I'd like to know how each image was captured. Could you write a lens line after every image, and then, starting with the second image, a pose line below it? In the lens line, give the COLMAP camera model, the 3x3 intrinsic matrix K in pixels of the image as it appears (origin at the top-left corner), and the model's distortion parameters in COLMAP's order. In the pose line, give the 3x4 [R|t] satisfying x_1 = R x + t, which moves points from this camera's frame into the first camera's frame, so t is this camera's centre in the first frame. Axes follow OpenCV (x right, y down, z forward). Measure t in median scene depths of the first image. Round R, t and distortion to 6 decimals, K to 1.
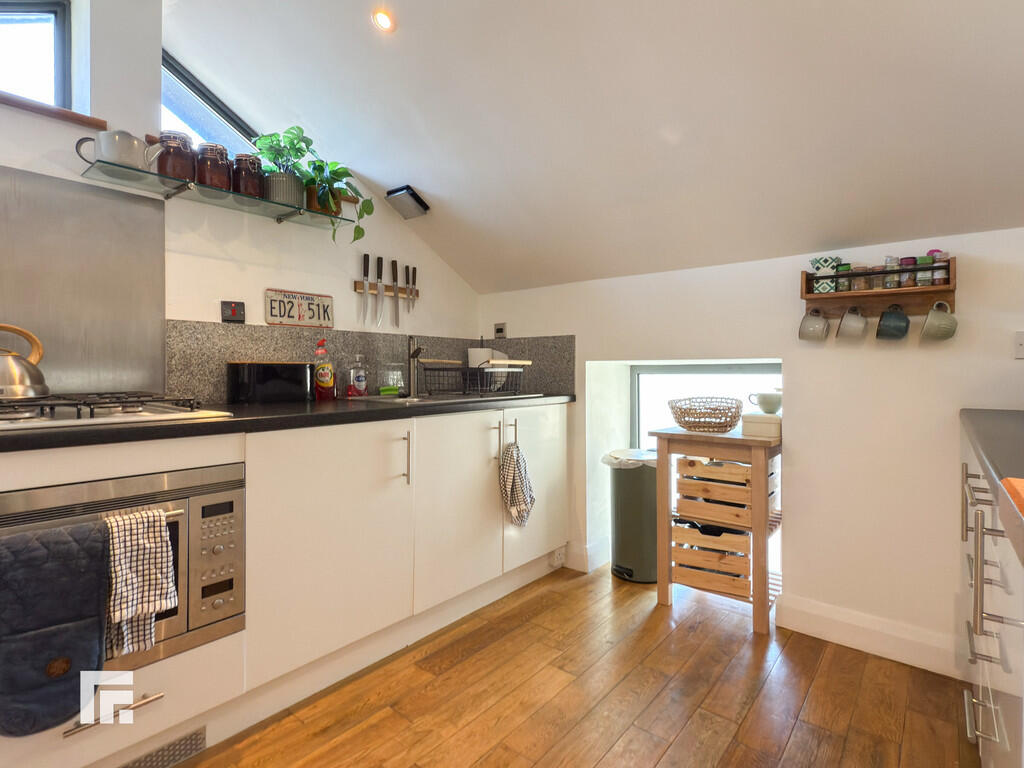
lens RADIAL K [[511.3, 0, 507.8], [0, 511.3, 381.7], [0, 0, 1]] dist [-0.001349, 0.000453]
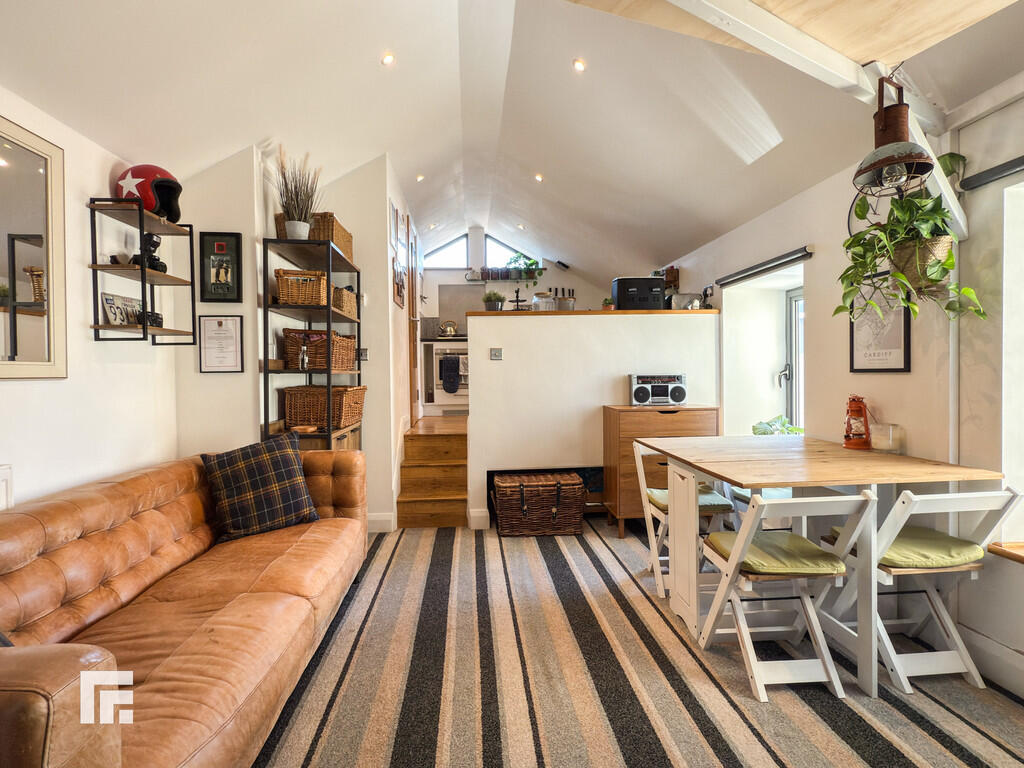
lens RADIAL K [[511.3, 0, 507.8], [0, 511.3, 381.7], [0, 0, 1]] dist [-0.001349, 0.000453]
pose [[0.696477, 0.000251, -0.717579, 2.158172], [0.000003, 1.000000, 0.000352, 0.347953], [0.717579, -0.000247, 0.696477, -1.487426]]
